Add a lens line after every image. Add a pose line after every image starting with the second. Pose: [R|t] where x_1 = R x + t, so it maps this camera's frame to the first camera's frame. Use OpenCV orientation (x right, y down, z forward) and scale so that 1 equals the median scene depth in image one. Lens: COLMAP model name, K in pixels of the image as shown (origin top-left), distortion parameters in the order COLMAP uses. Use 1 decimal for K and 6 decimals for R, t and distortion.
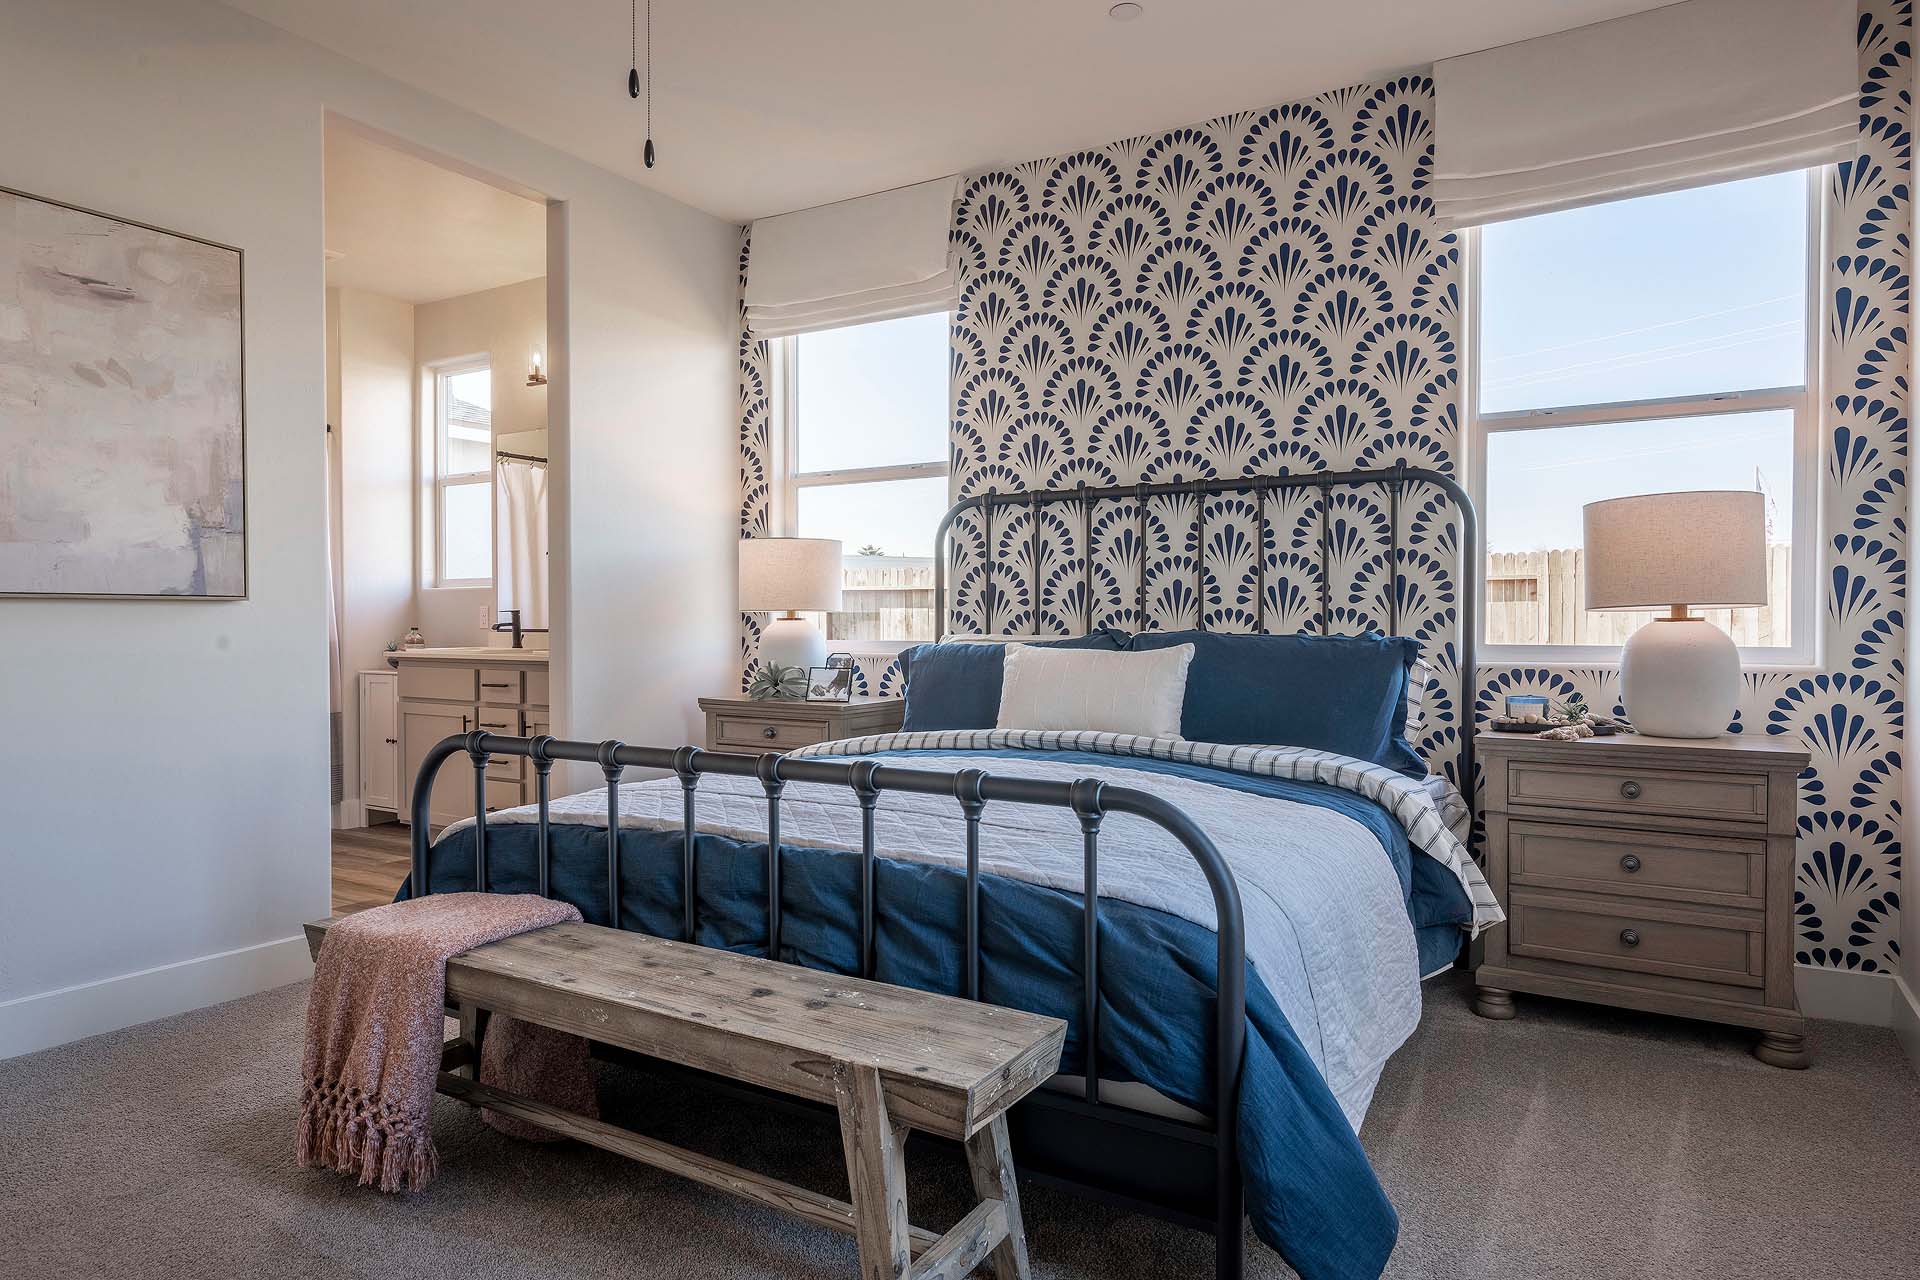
lens RADIAL K [[1163.6, 0, 956.2], [0, 1163.6, 634.4], [0, 0, 1]] dist [0.008635, -0.003792]
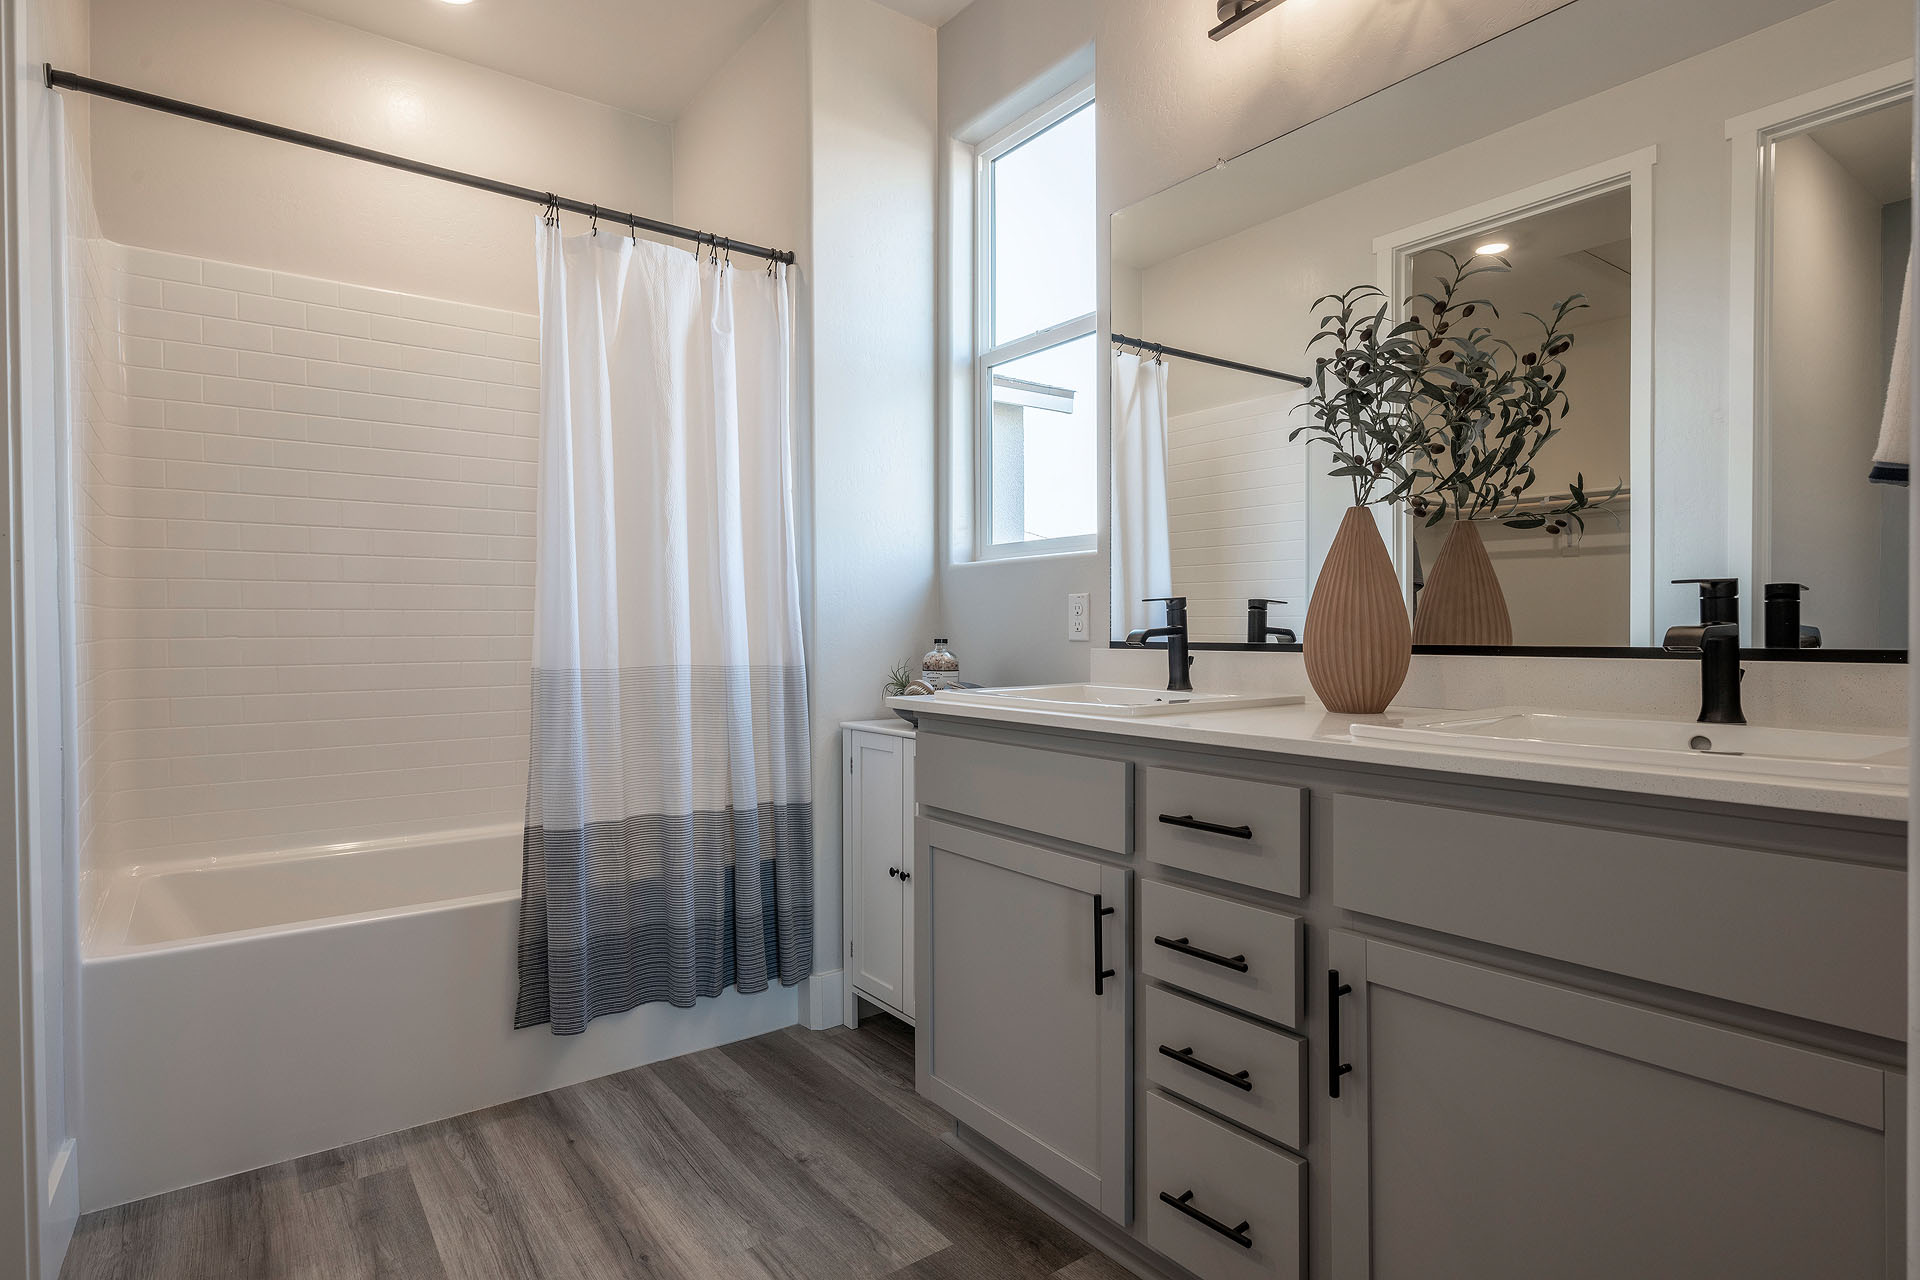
lens RADIAL K [[948.2, 0, 960.9], [0, 948.2, 635.3], [0, 0, 1]] dist [-0.004290, 0.001562]
pose [[0.931456, -0.001311, -0.363853, -0.161831], [-0.001183, 0.999977, -0.006631, -0.002574], [0.363853, 0.006607, 0.931433, 0.327430]]
